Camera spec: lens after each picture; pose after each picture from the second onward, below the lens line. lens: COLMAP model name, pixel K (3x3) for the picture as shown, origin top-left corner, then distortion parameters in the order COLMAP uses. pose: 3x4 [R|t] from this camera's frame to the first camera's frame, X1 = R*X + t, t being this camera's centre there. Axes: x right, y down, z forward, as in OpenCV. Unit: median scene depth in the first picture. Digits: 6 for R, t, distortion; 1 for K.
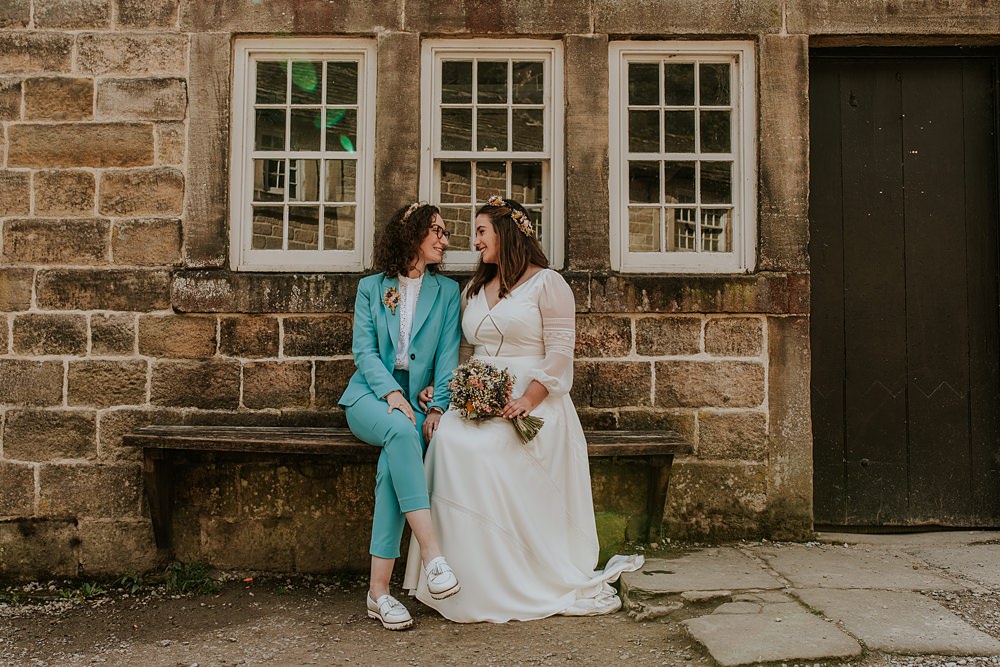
lens RADIAL K [[995.9, 0, 500.3], [0, 995.9, 333.3], [0, 0, 1]] dist [-0.002097, 0.000000]
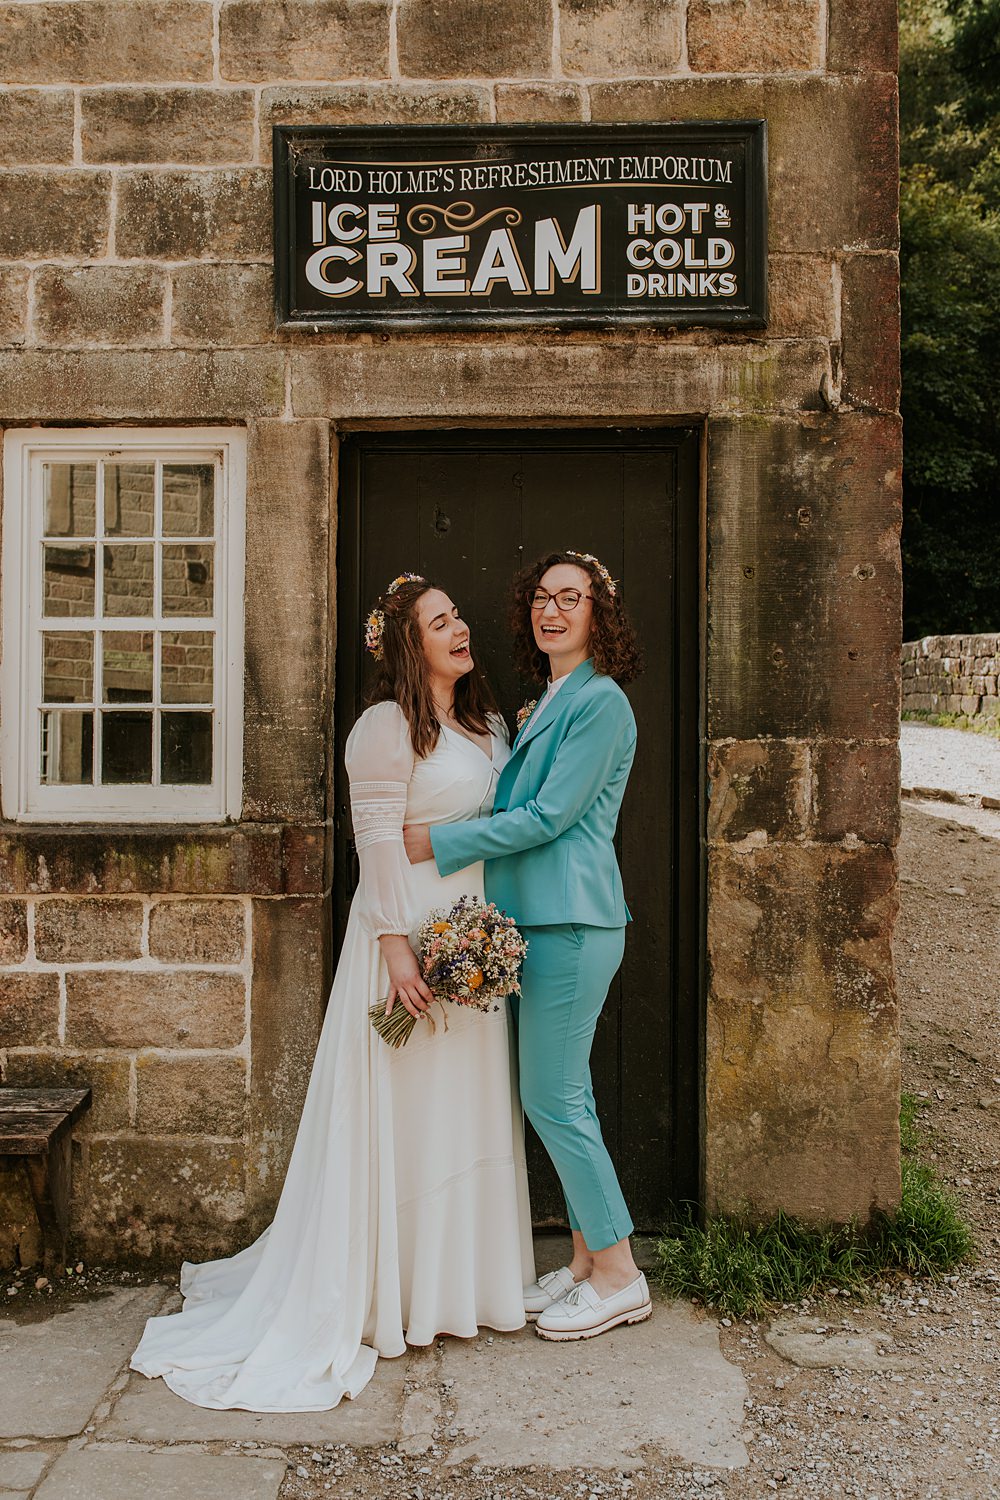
lens RADIAL K [[1493.8, 0, 499.8], [0, 1493.8, 750.2], [0, 0, 1]] dist [-0.002097, 0.000000]
pose [[0.999755, -0.002645, -0.021992, 0.438977], [0.003890, 0.998379, 0.056785, -0.156789], [0.021806, -0.056856, 0.998144, 0.109440]]
